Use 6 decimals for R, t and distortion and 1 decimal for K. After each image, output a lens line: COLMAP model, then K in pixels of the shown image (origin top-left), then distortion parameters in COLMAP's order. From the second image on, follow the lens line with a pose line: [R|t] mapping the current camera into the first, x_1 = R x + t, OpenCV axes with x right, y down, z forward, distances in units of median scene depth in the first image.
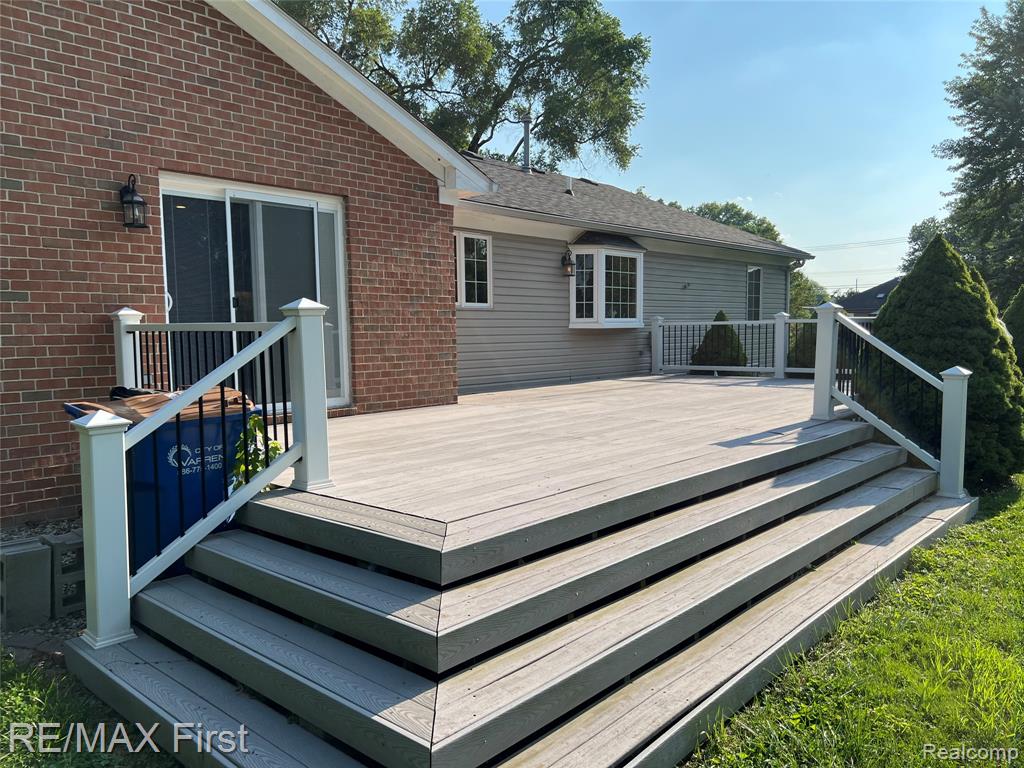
lens RADIAL K [[776.9, 0, 512.0], [0, 776.9, 384.0], [0, 0, 1]] dist [0.000693, -0.001433]
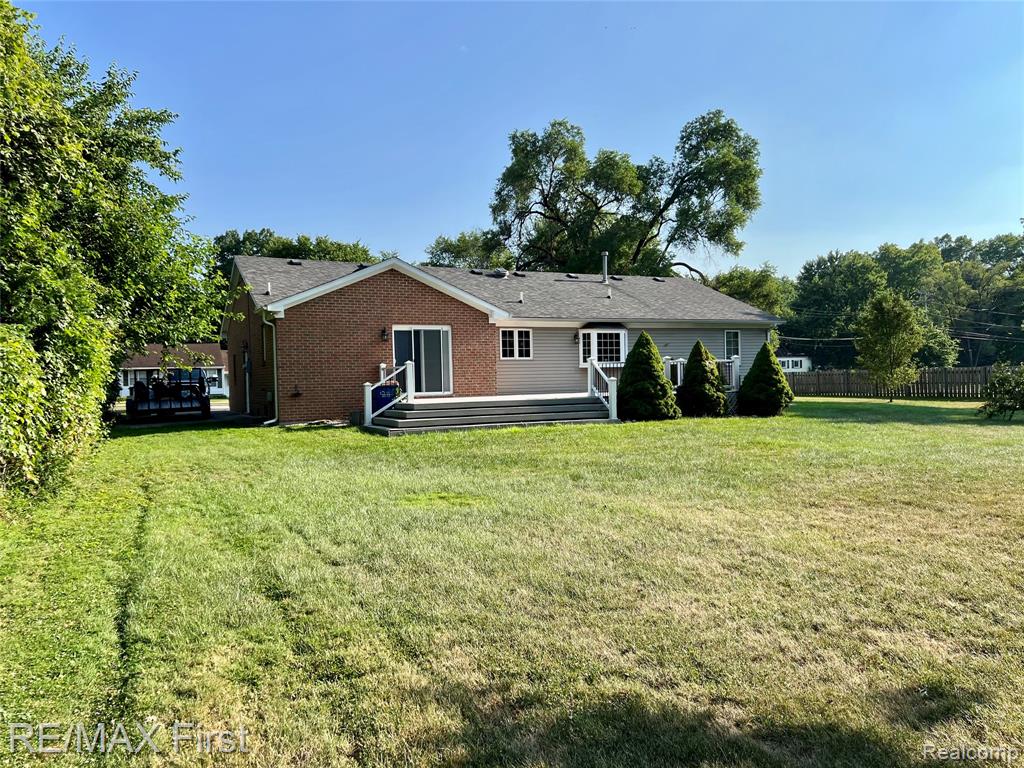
lens RADIAL K [[776.9, 0, 512.0], [0, 776.9, 384.0], [0, 0, 1]] dist [0.000693, -0.001433]
pose [[0.924336, -0.004706, -0.381550, 0.843915], [-0.016686, 0.998469, -0.052739, 0.106375], [0.381214, 0.055115, 0.922843, -1.236487]]
